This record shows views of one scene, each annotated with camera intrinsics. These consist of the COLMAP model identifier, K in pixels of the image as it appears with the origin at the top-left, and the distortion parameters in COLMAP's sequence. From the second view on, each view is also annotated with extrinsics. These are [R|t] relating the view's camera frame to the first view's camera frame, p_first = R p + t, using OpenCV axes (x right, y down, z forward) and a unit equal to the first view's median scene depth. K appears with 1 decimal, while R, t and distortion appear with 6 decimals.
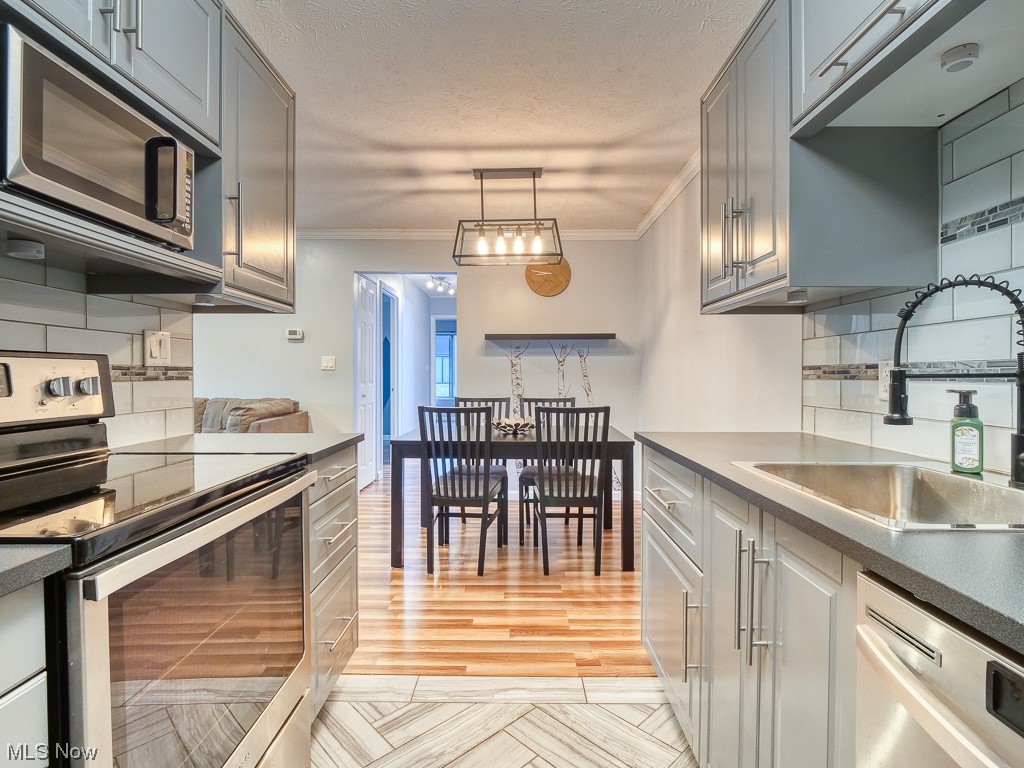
lens RADIAL K [[509.3, 0, 513.0], [0, 509.3, 378.1], [0, 0, 1]] dist [-0.013642, -0.000370]
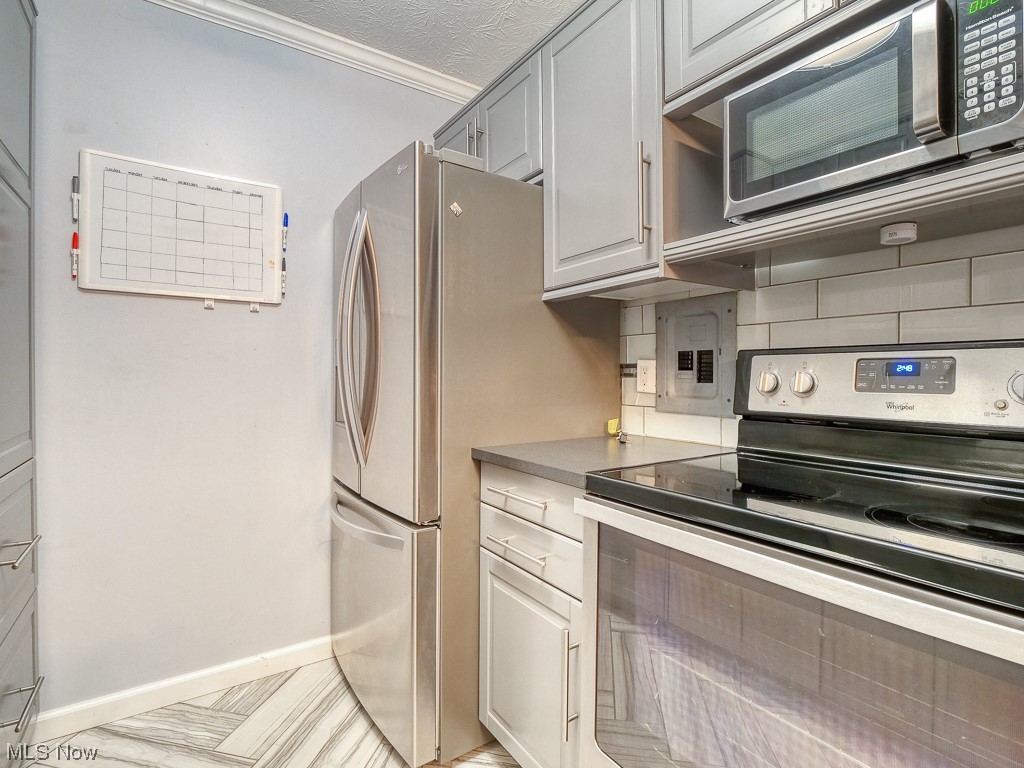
lens RADIAL K [[509.3, 0, 513.0], [0, 509.3, 378.1], [0, 0, 1]] dist [-0.013642, -0.000370]
pose [[-0.821678, 0.003678, -0.569940, 0.049920], [-0.004983, 0.999895, 0.013636, -0.000027], [0.569930, 0.014044, -0.821573, 0.475817]]
